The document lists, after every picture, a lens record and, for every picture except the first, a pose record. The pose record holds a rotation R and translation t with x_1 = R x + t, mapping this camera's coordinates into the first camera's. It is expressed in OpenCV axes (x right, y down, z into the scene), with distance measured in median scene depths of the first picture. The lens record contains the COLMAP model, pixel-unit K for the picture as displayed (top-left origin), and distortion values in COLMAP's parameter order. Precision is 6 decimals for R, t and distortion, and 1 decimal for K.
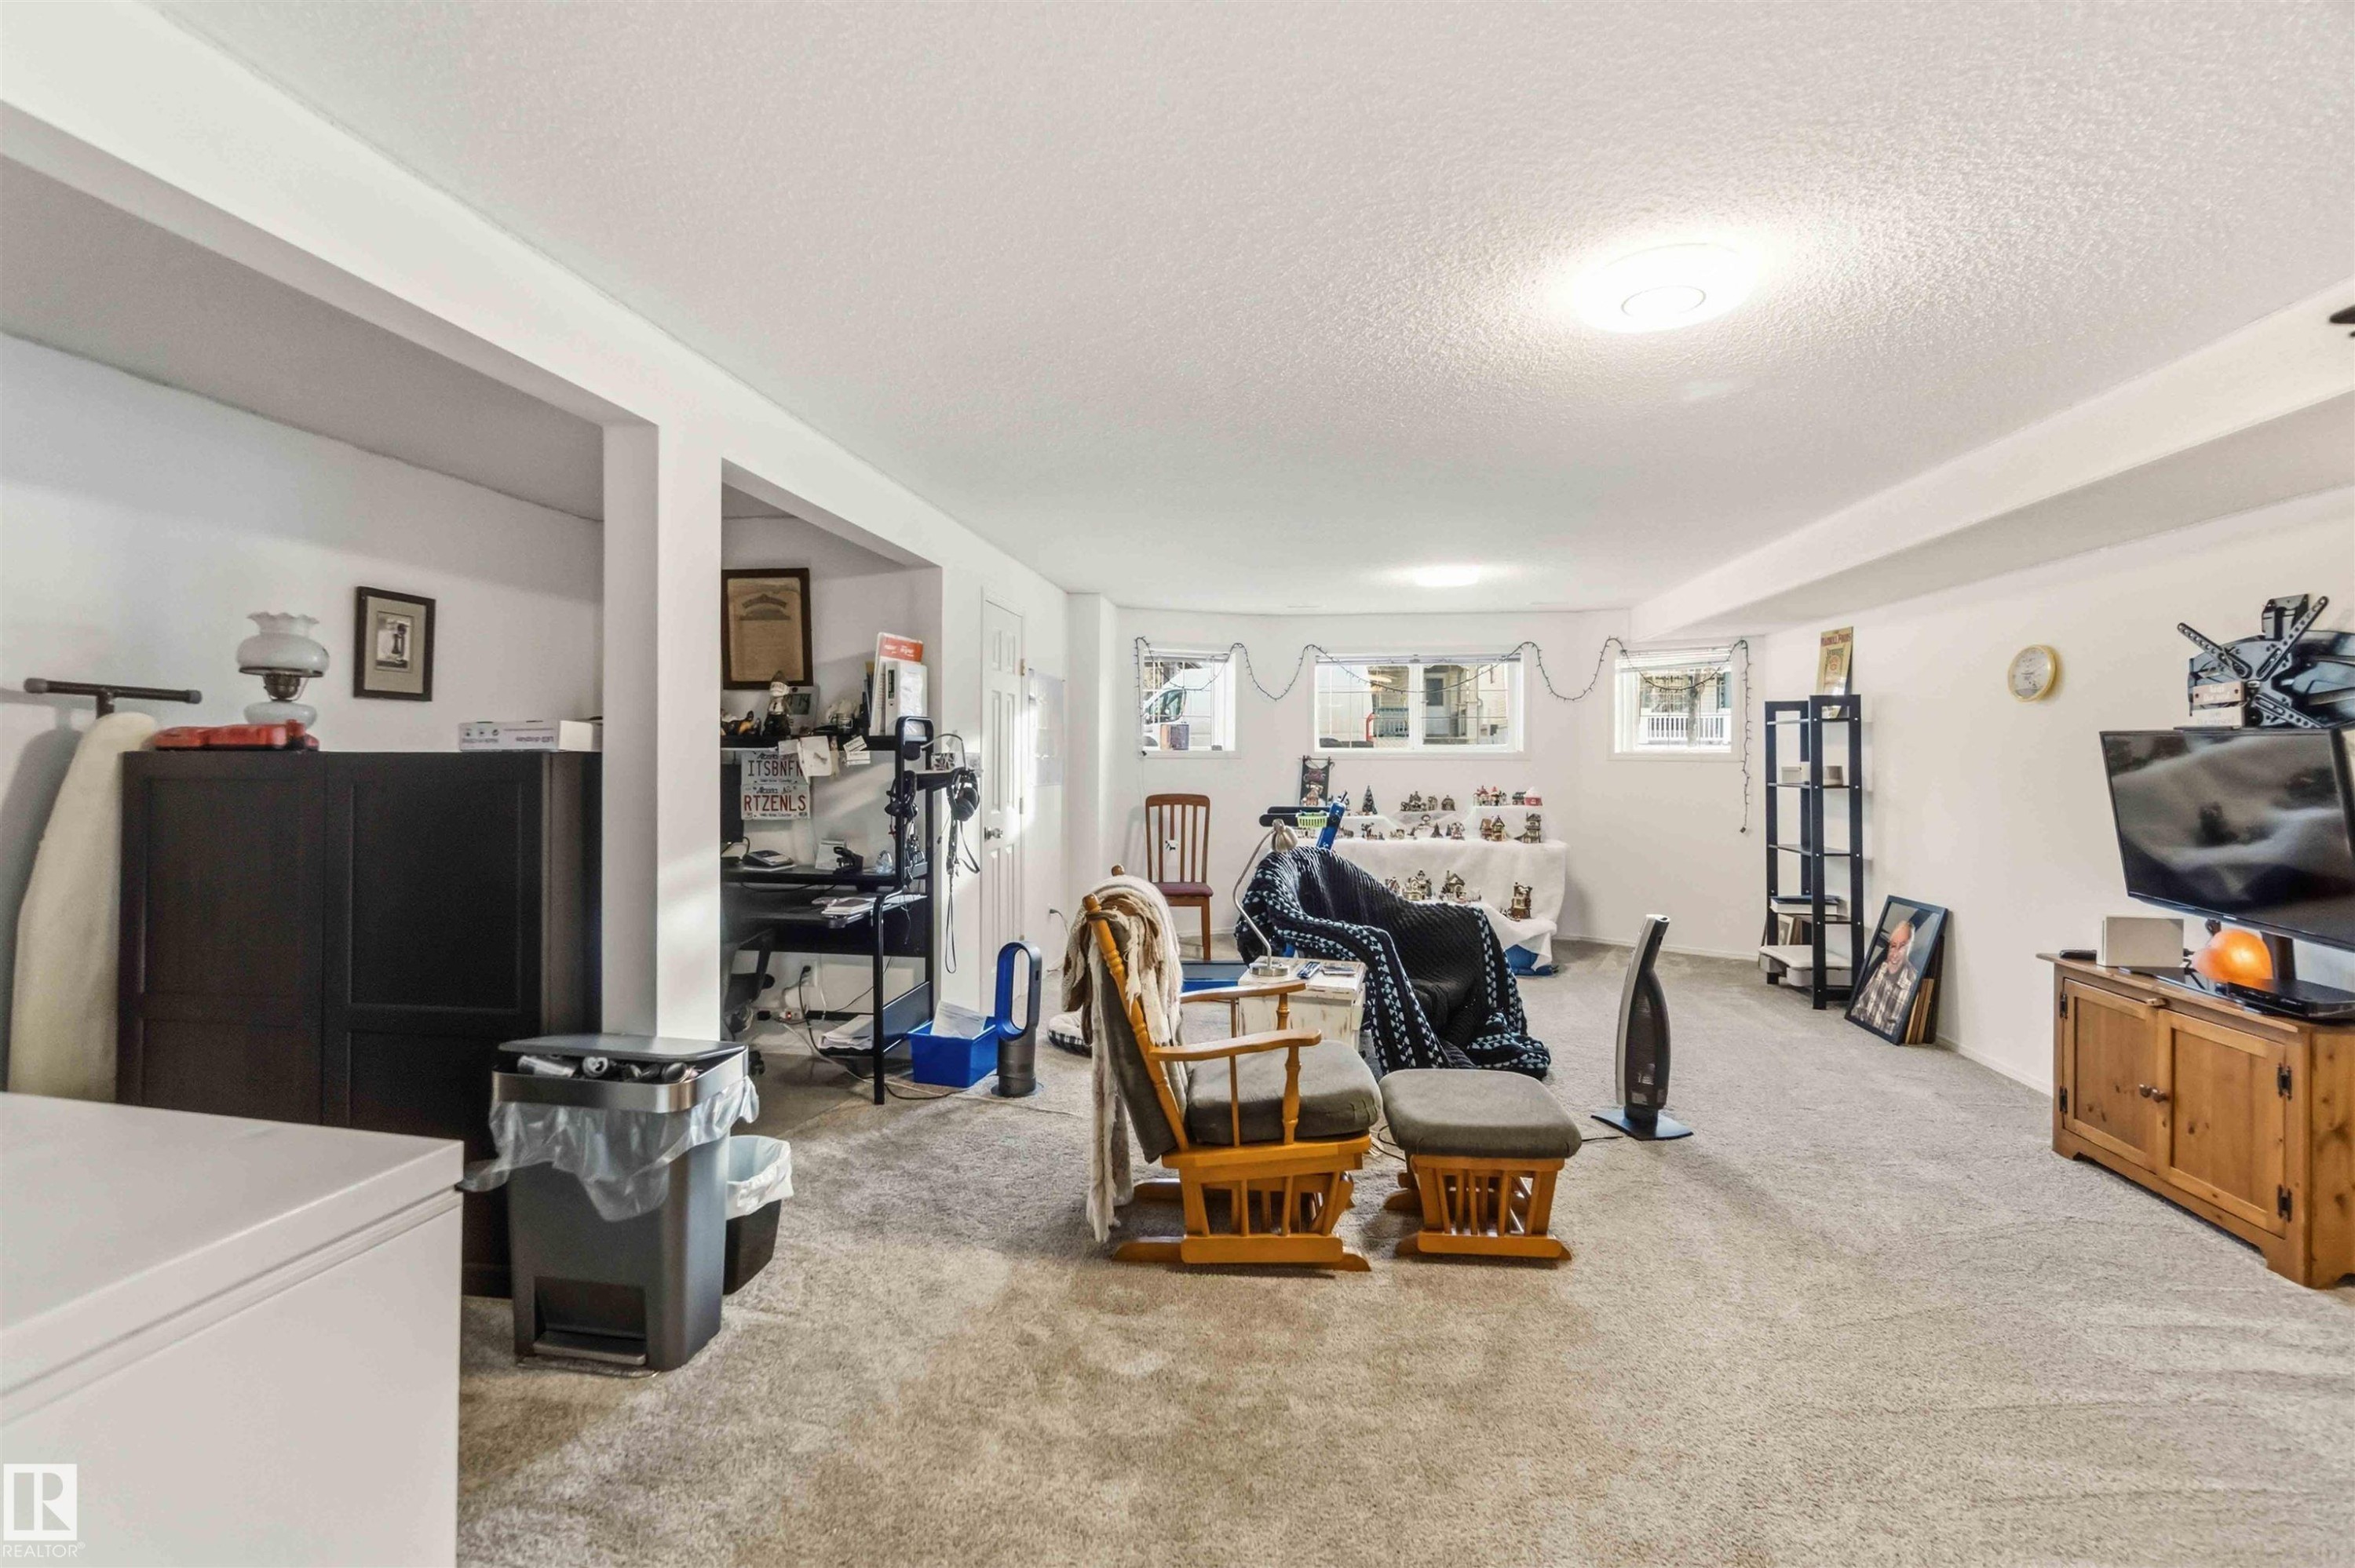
lens RADIAL K [[1028.1, 0, 1173.3], [0, 1028.1, 755.3], [0, 0, 1]] dist [-0.014348, 0.000015]
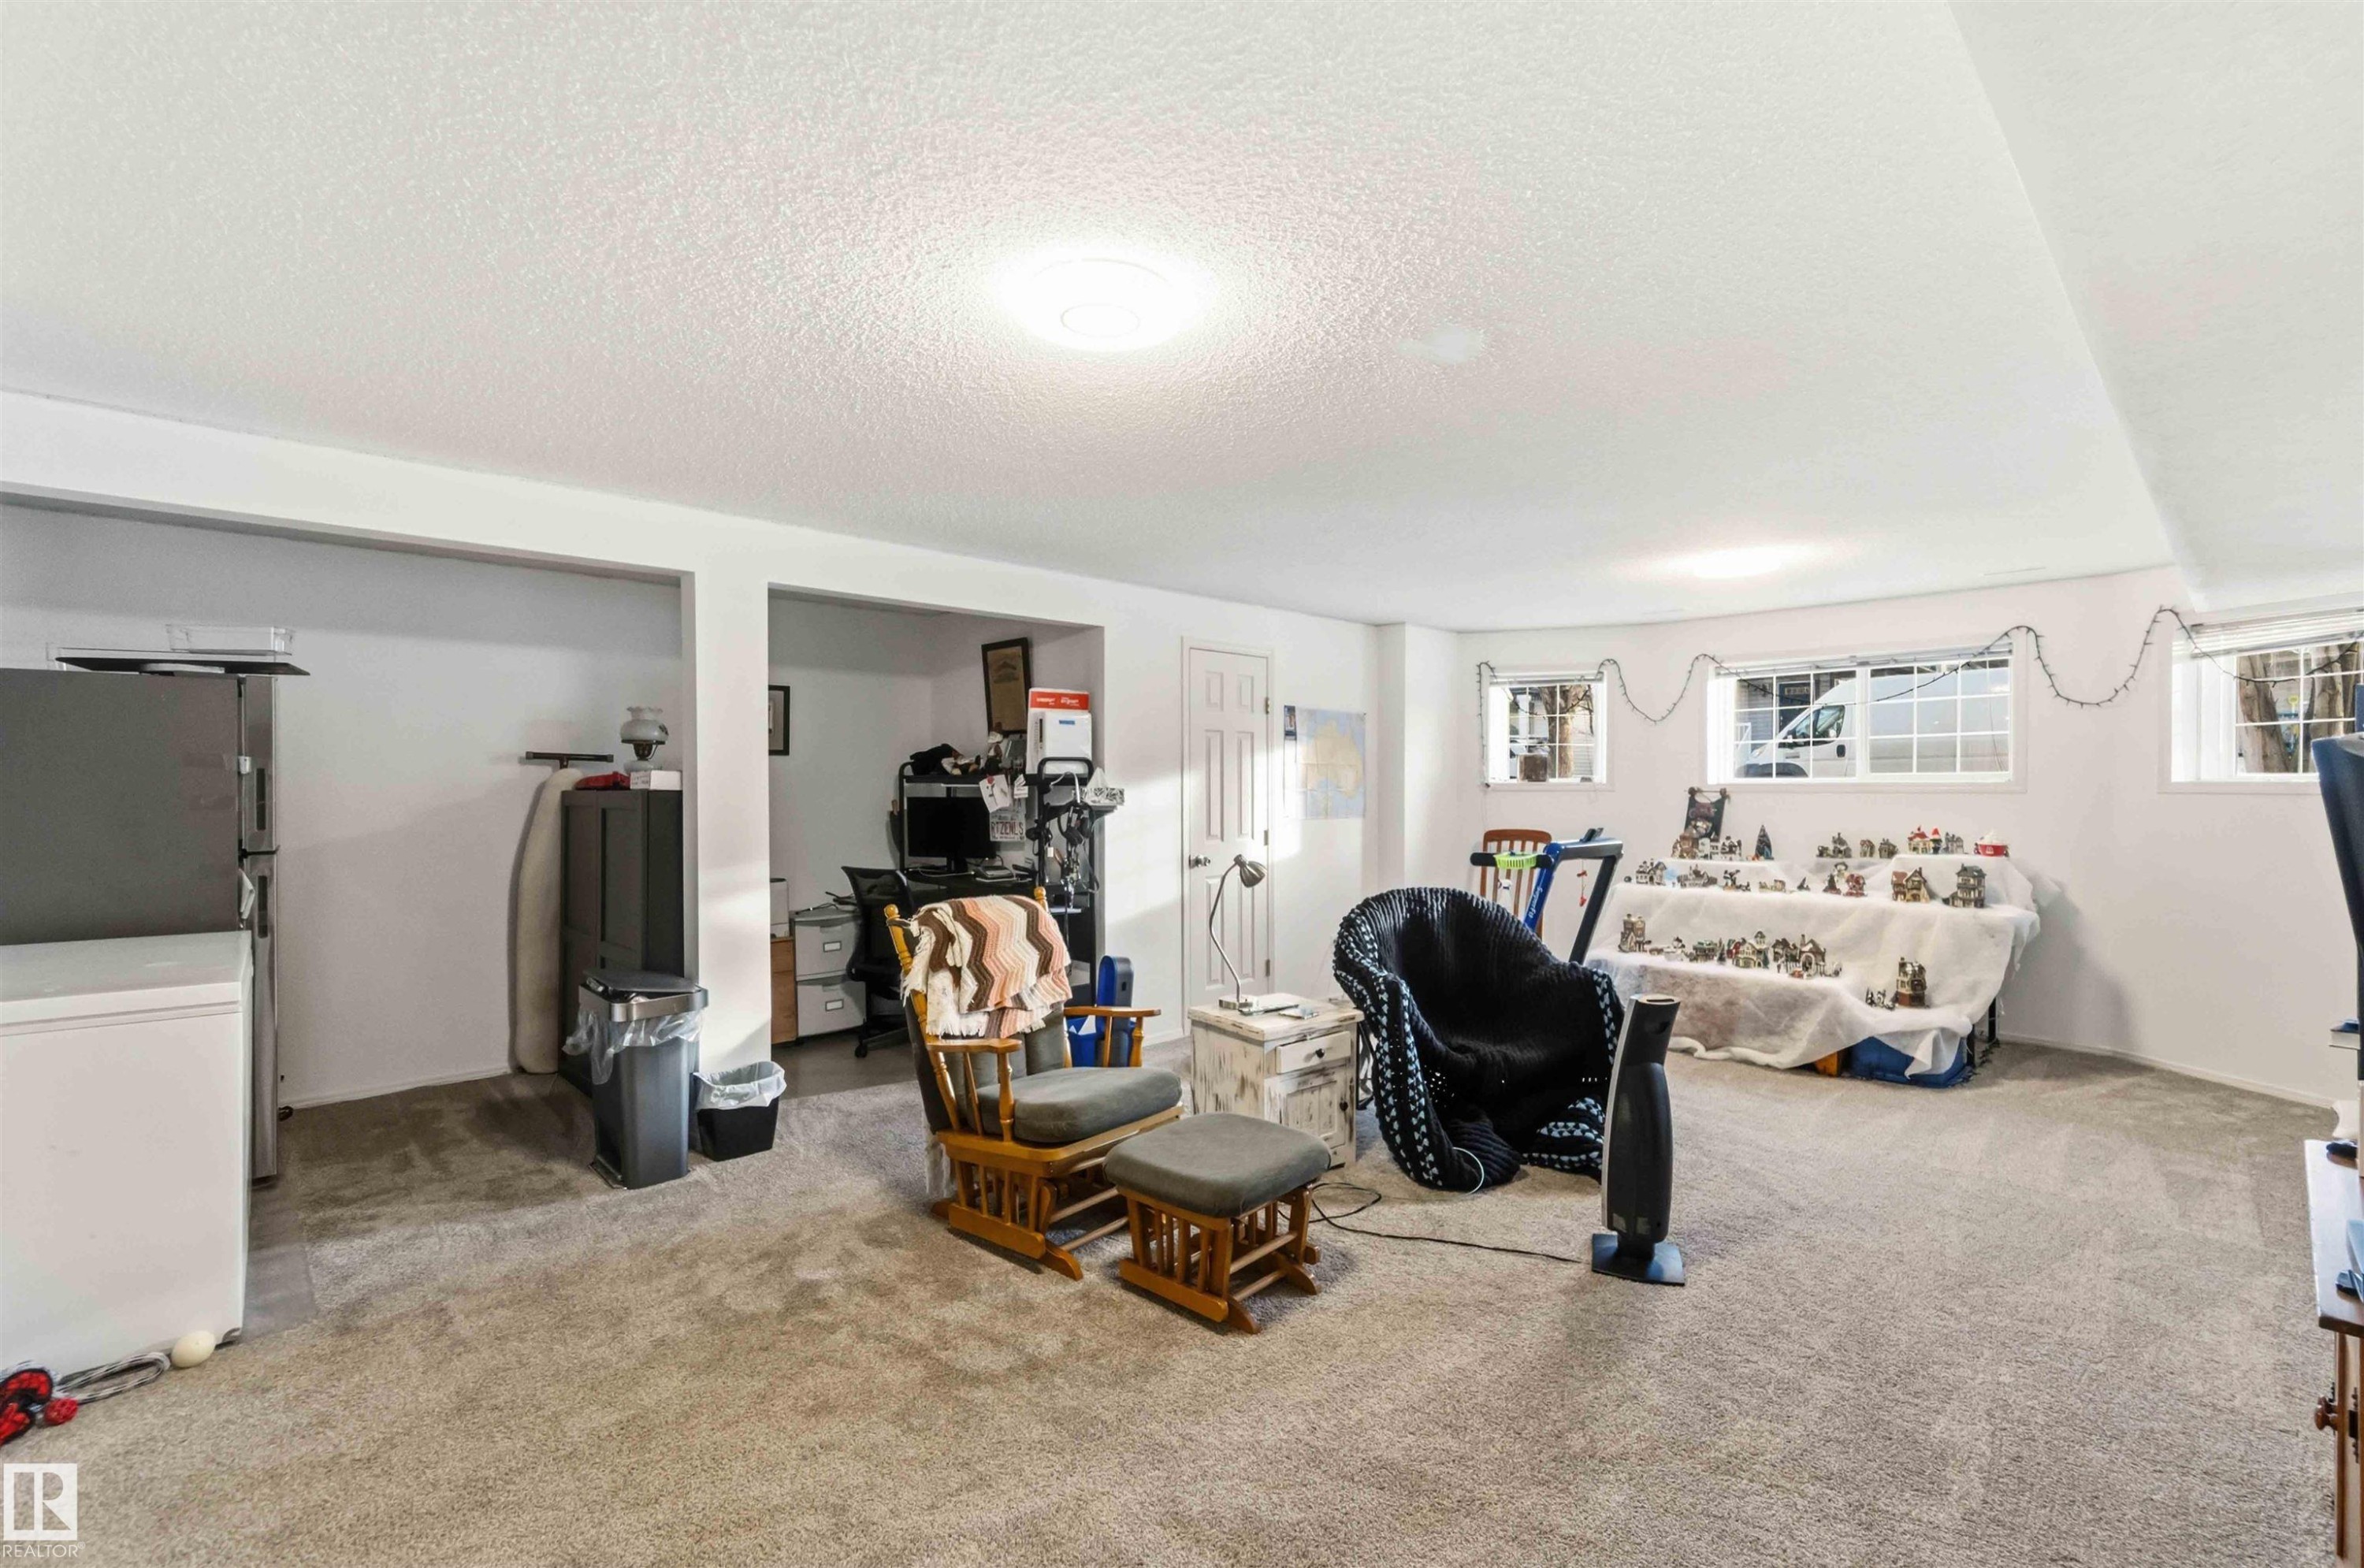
lens RADIAL K [[1034.8, 0, 1189.1], [0, 1034.8, 791.2], [0, 0, 1]] dist [-0.010027, -0.000044]
pose [[0.791865, -0.001253, -0.610695, 0.601175], [0.004324, 0.999984, 0.003555, -0.002735], [0.610681, -0.005456, 0.791858, 0.147460]]
